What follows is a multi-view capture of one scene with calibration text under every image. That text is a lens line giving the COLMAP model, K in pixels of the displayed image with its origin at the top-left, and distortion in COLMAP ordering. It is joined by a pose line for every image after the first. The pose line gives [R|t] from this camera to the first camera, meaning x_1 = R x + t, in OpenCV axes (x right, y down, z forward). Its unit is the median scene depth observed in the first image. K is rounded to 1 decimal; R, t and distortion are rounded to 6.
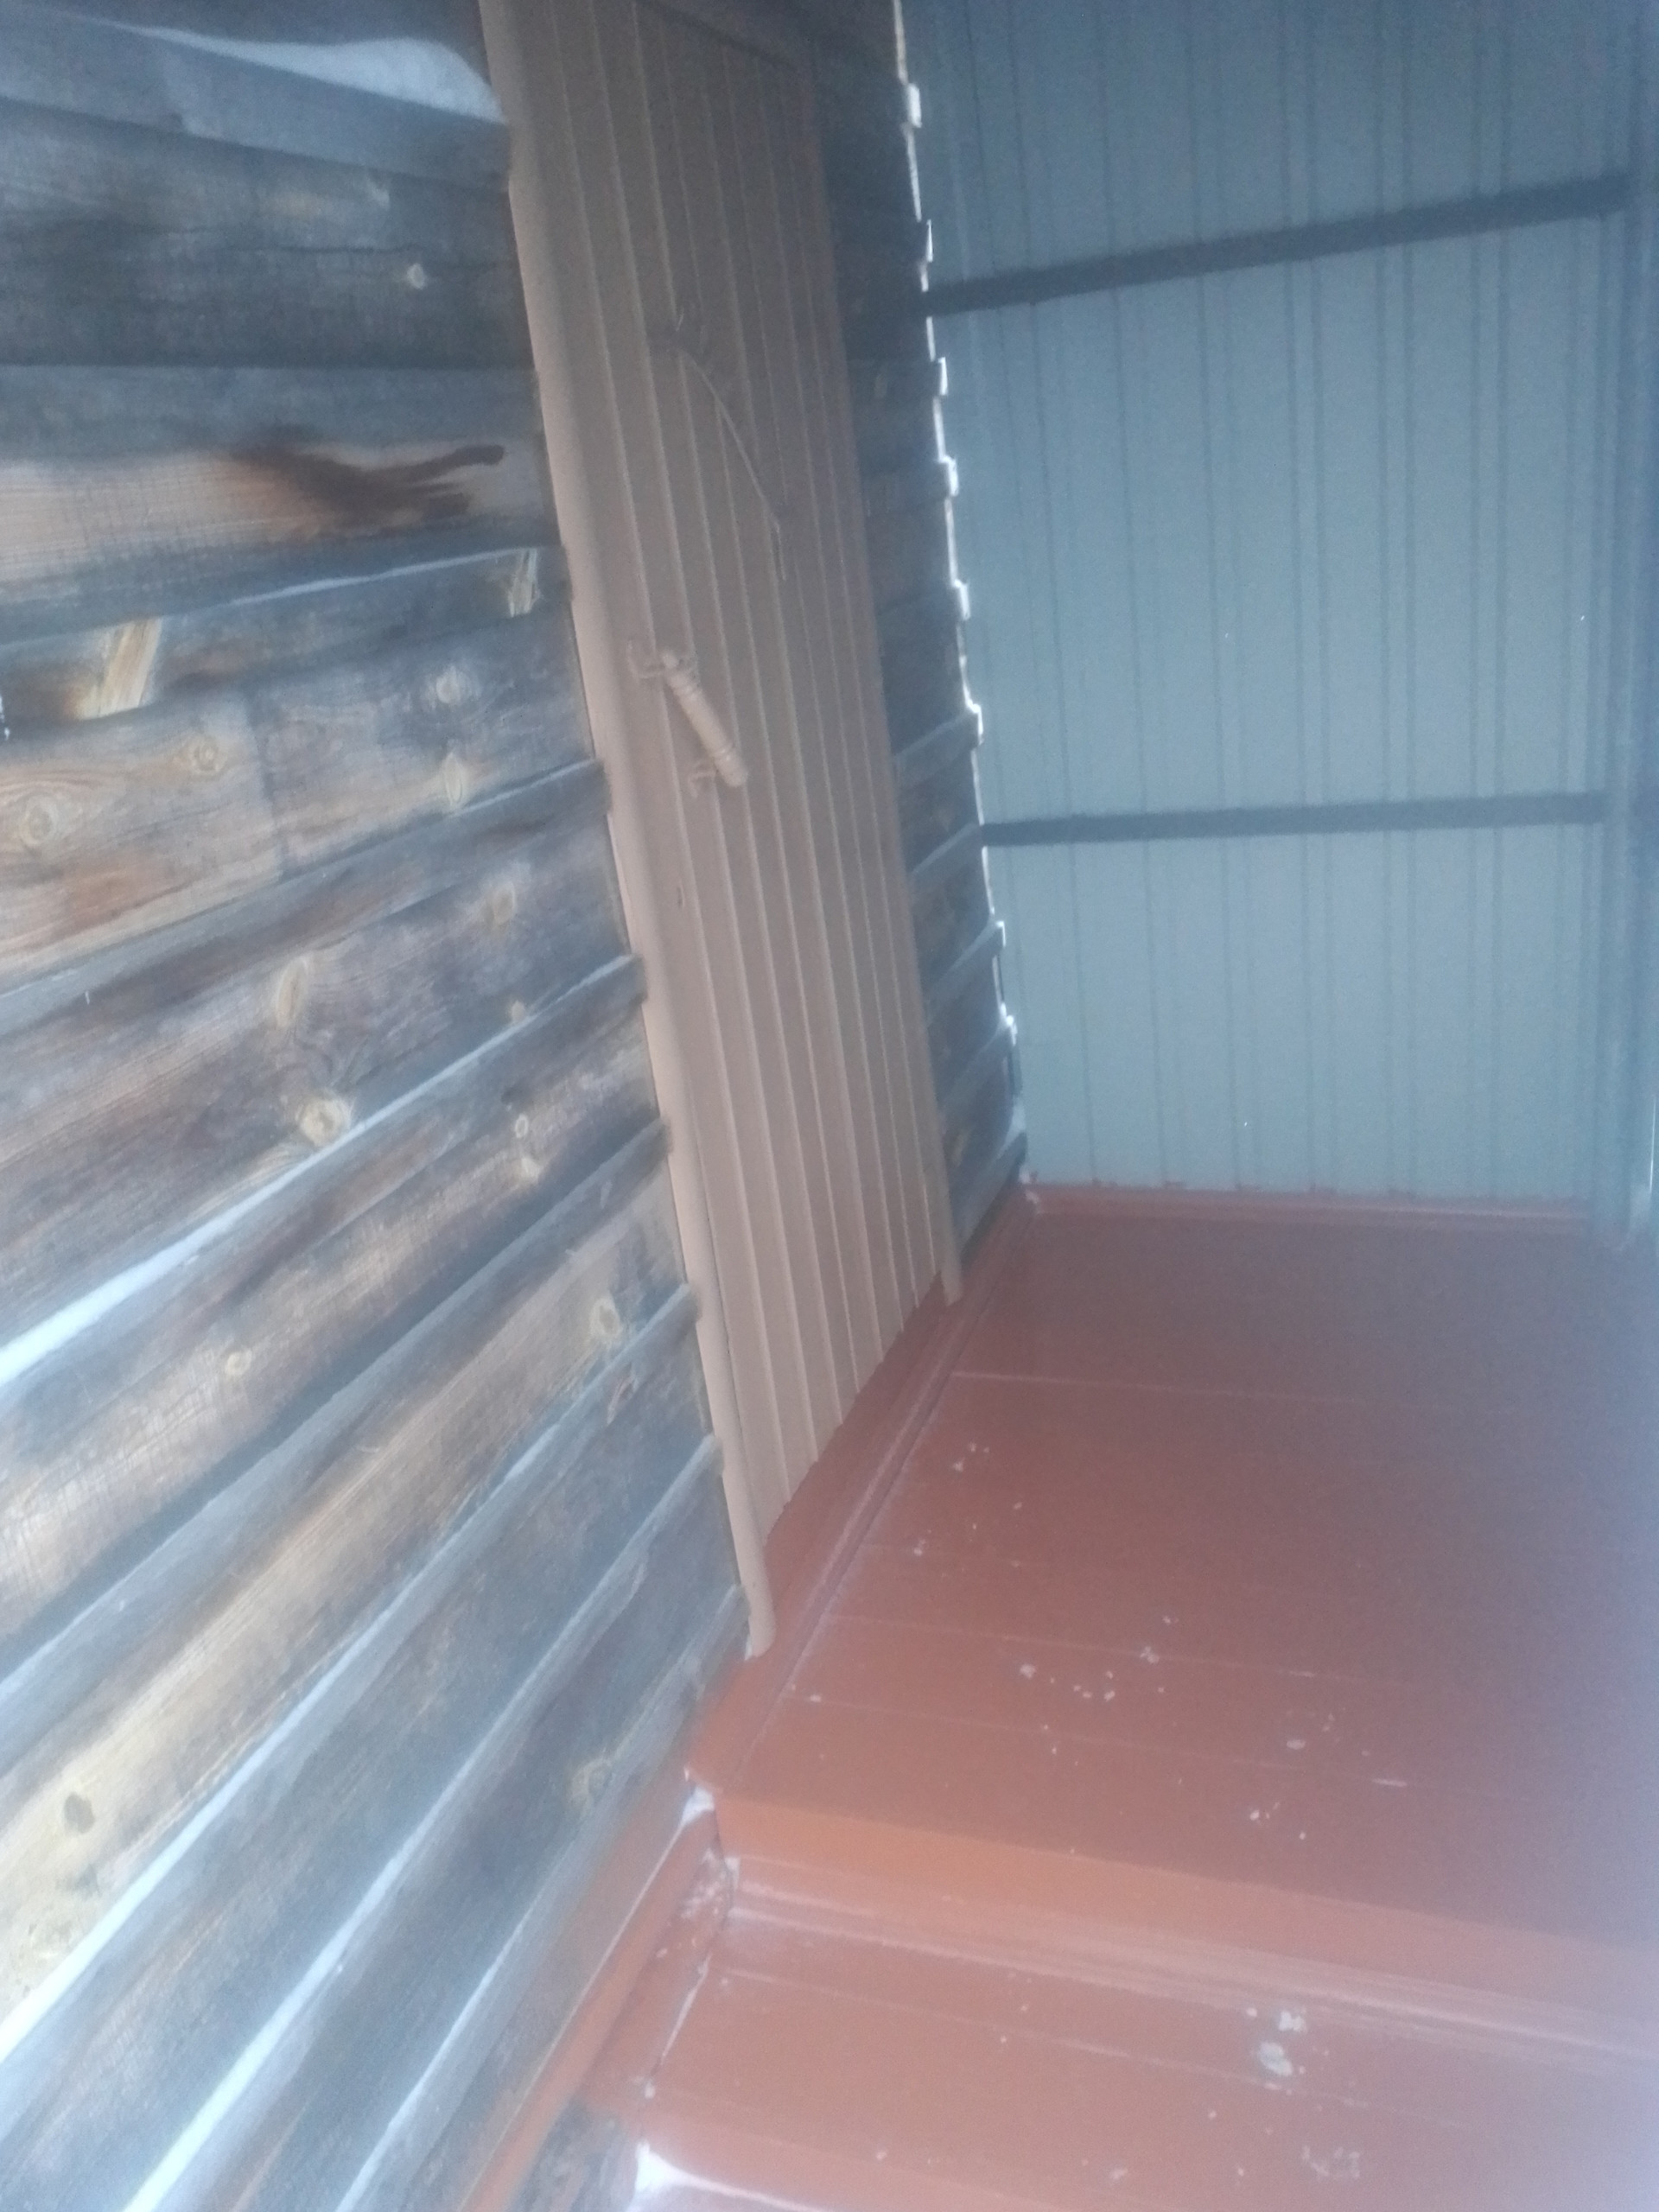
lens RADIAL K [[1711.7, 0, 843.4], [0, 1711.7, 1107.5], [0, 0, 1]] dist [0.043528, -0.098867]
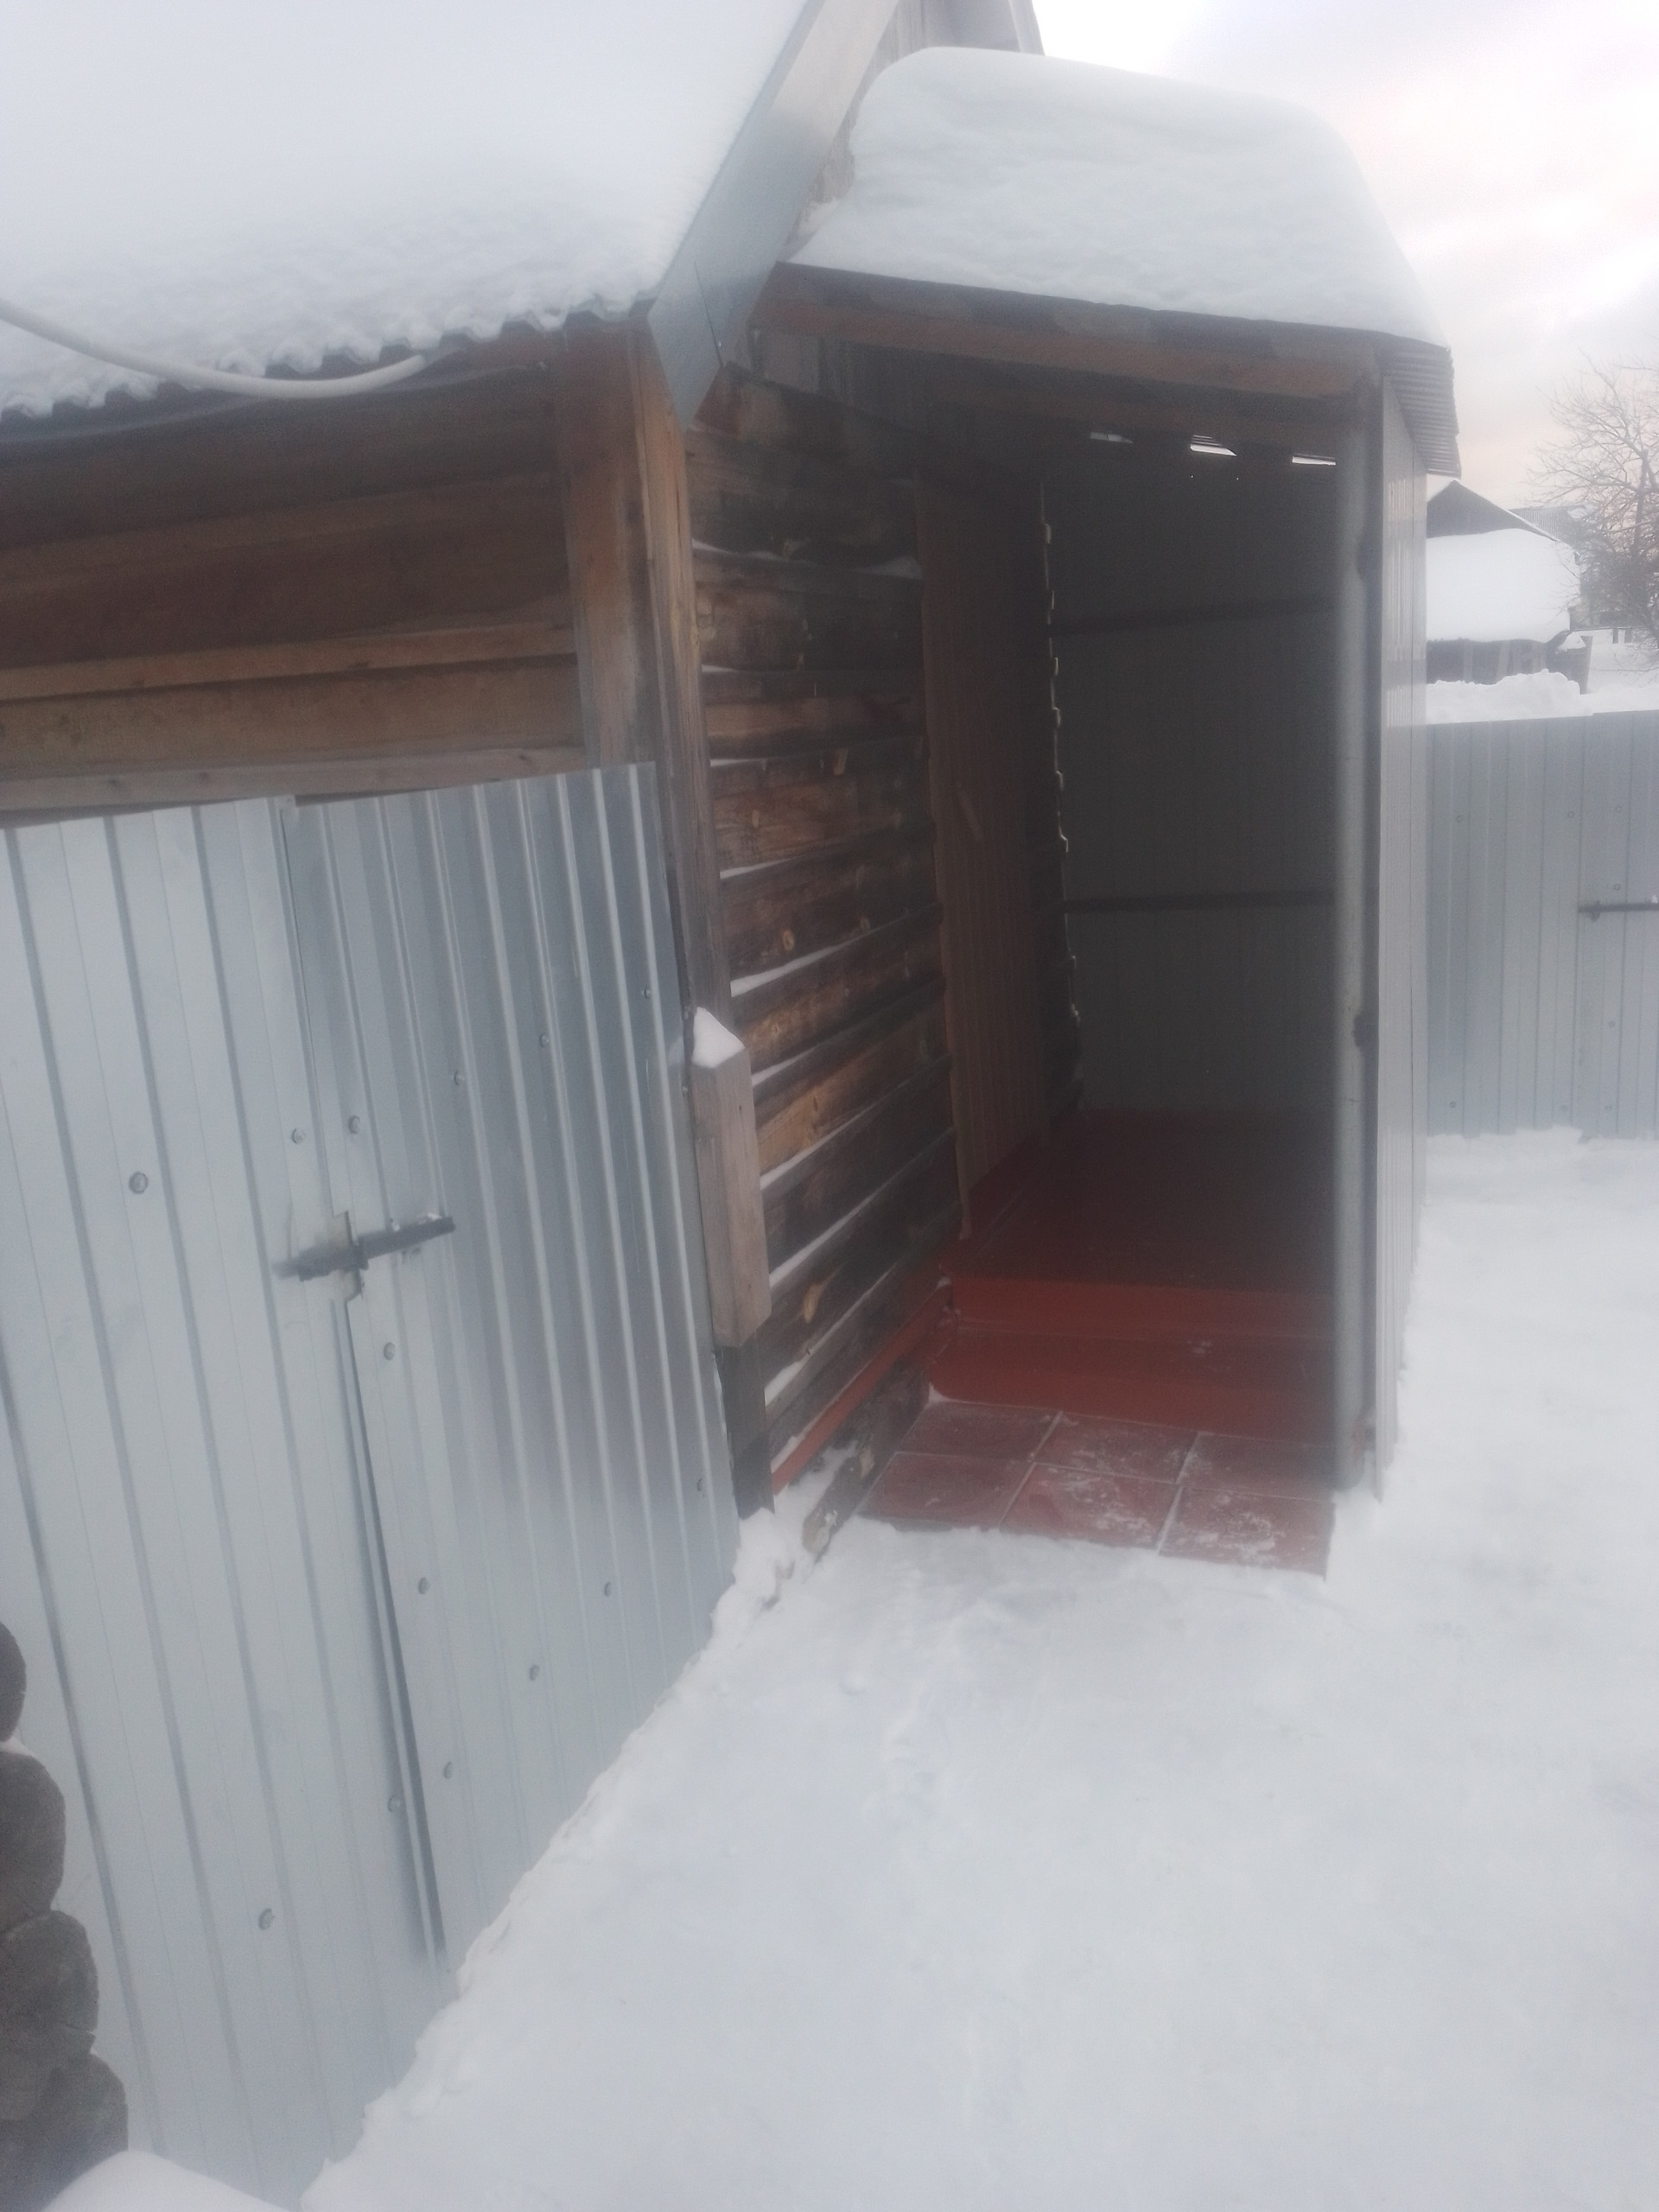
lens RADIAL K [[1711.7, 0, 843.4], [0, 1711.7, 1107.5], [0, 0, 1]] dist [0.043528, -0.098867]
pose [[0.998780, 0.049145, -0.004742, -0.241961], [-0.049352, 0.990874, -0.125432, 0.522158], [-0.001466, 0.125513, 0.992091, -1.391320]]
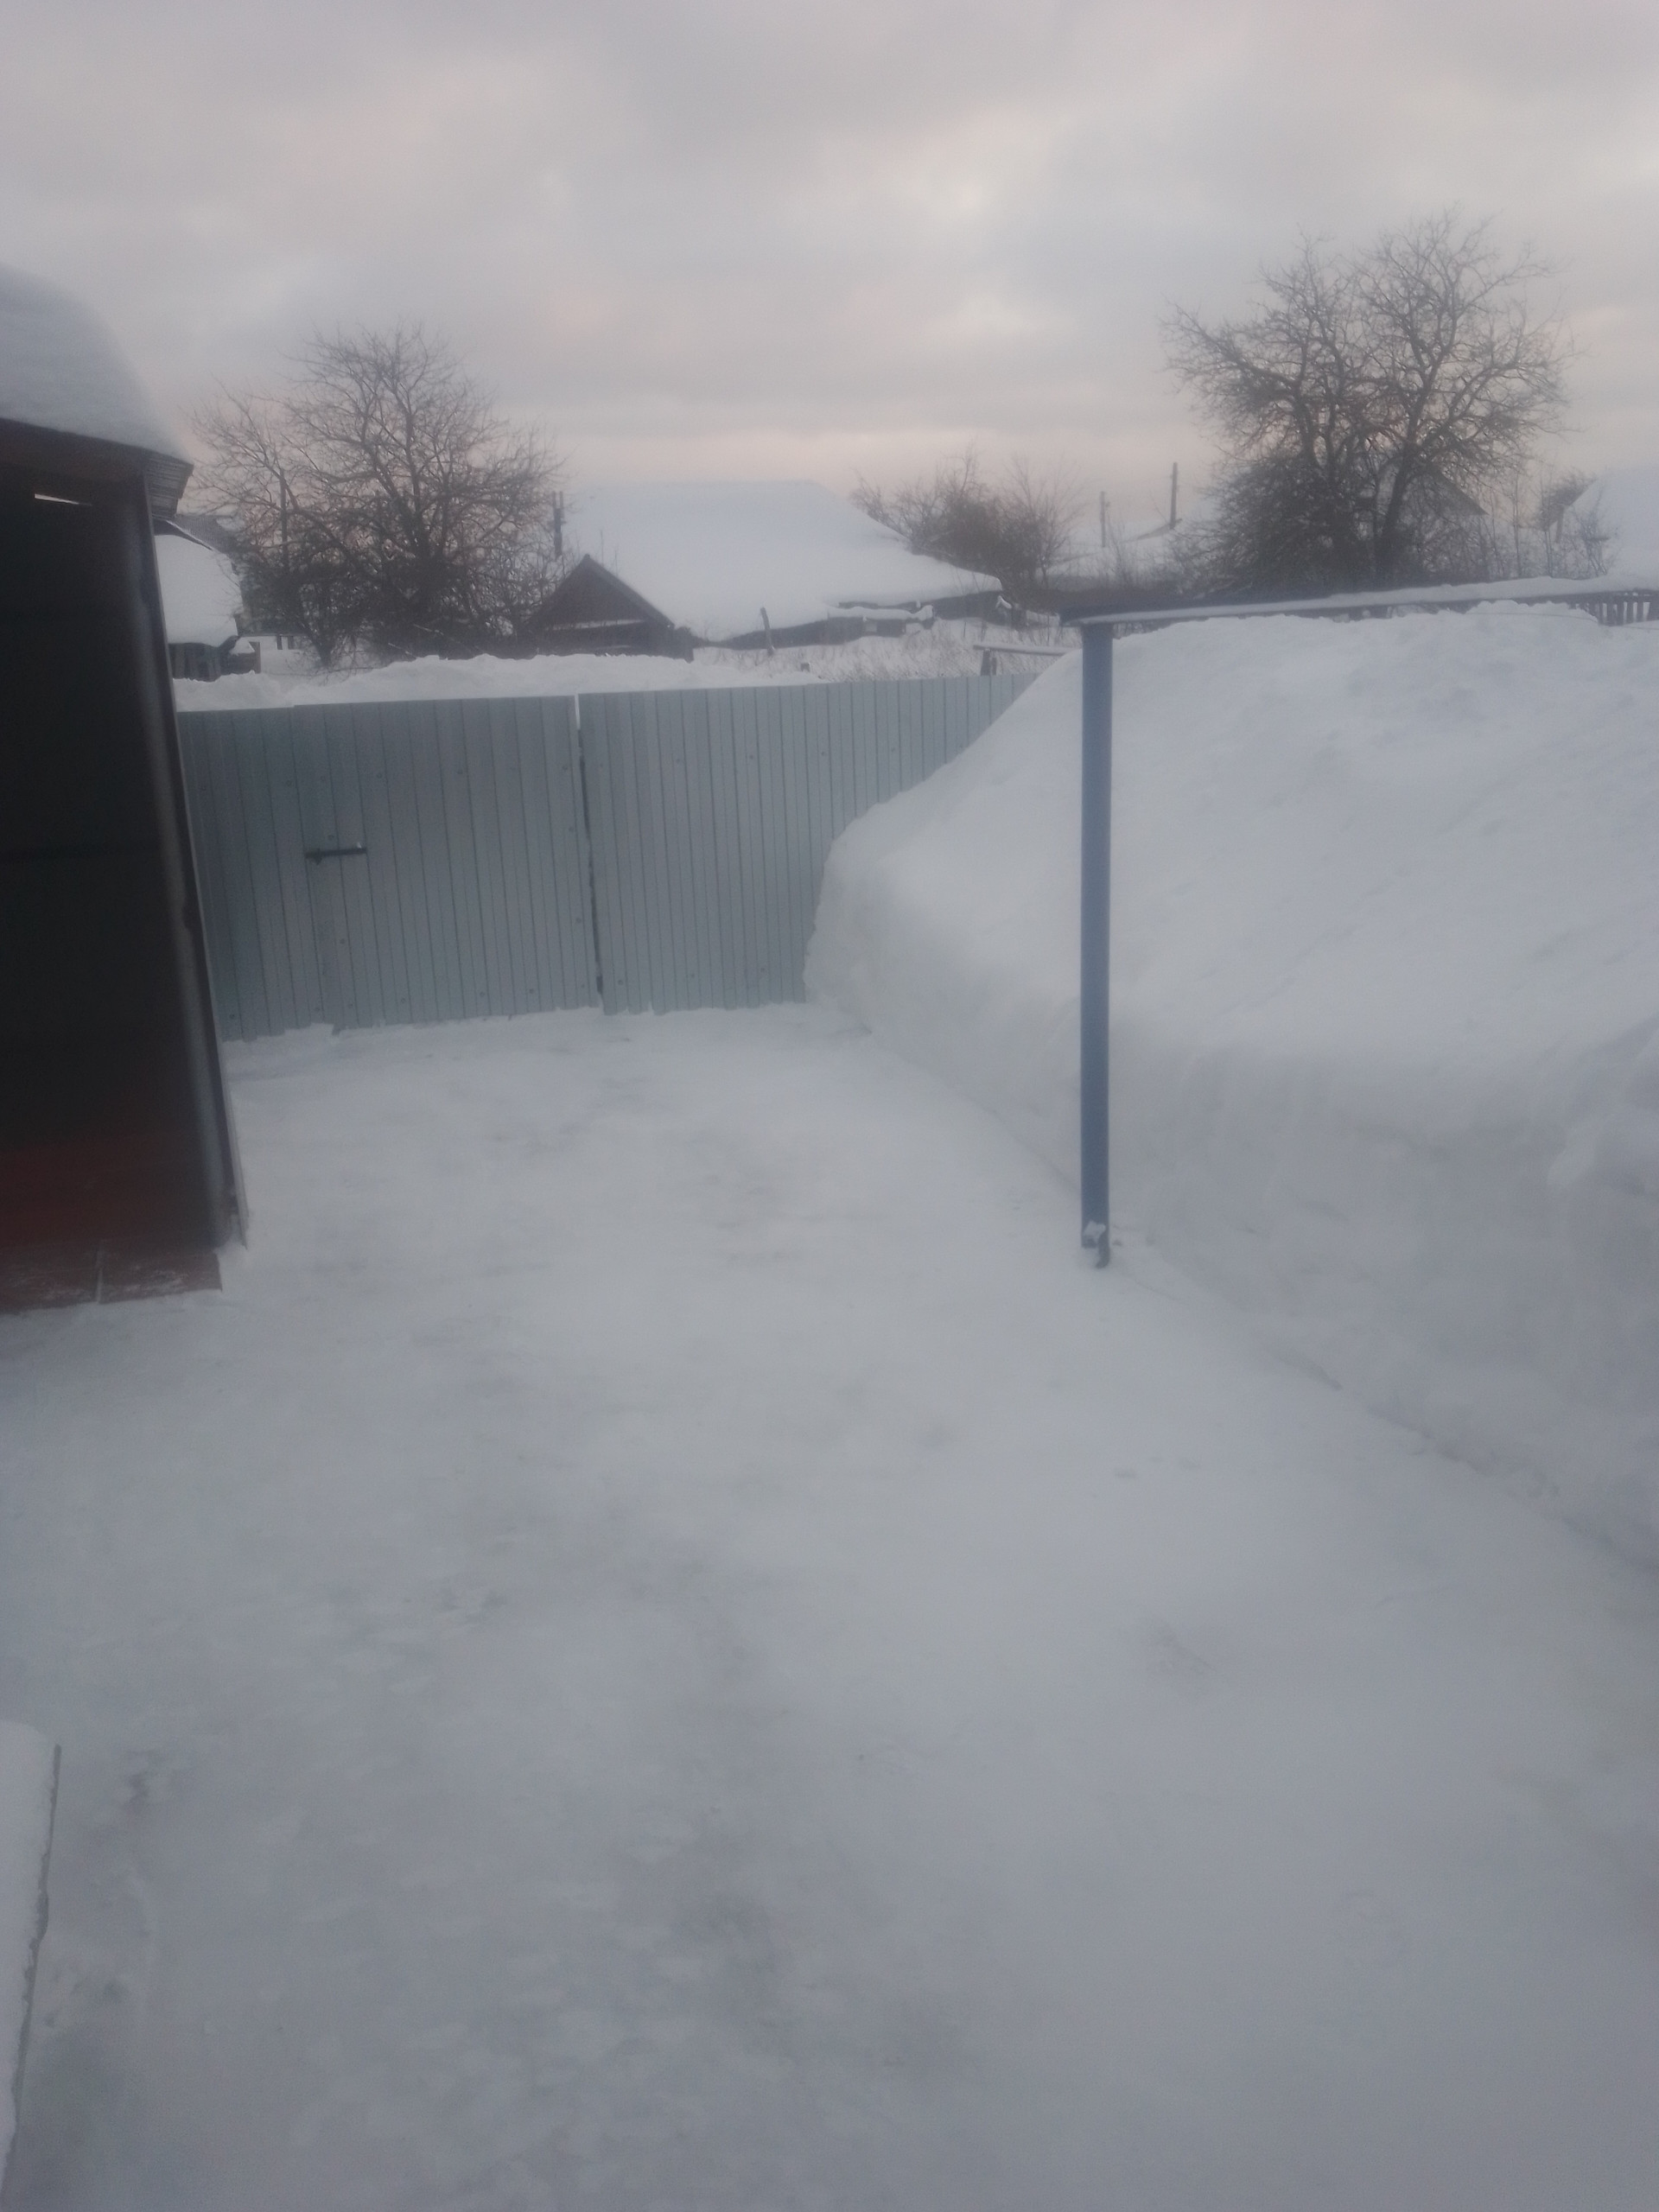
lens RADIAL K [[1711.7, 0, 843.4], [0, 1711.7, 1107.5], [0, 0, 1]] dist [0.043528, -0.098867]
pose [[0.761724, -0.085395, 0.642249, -0.676515], [0.176969, 0.981004, -0.079452, 0.874705], [-0.623264, 0.174179, 0.762367, -2.211976]]
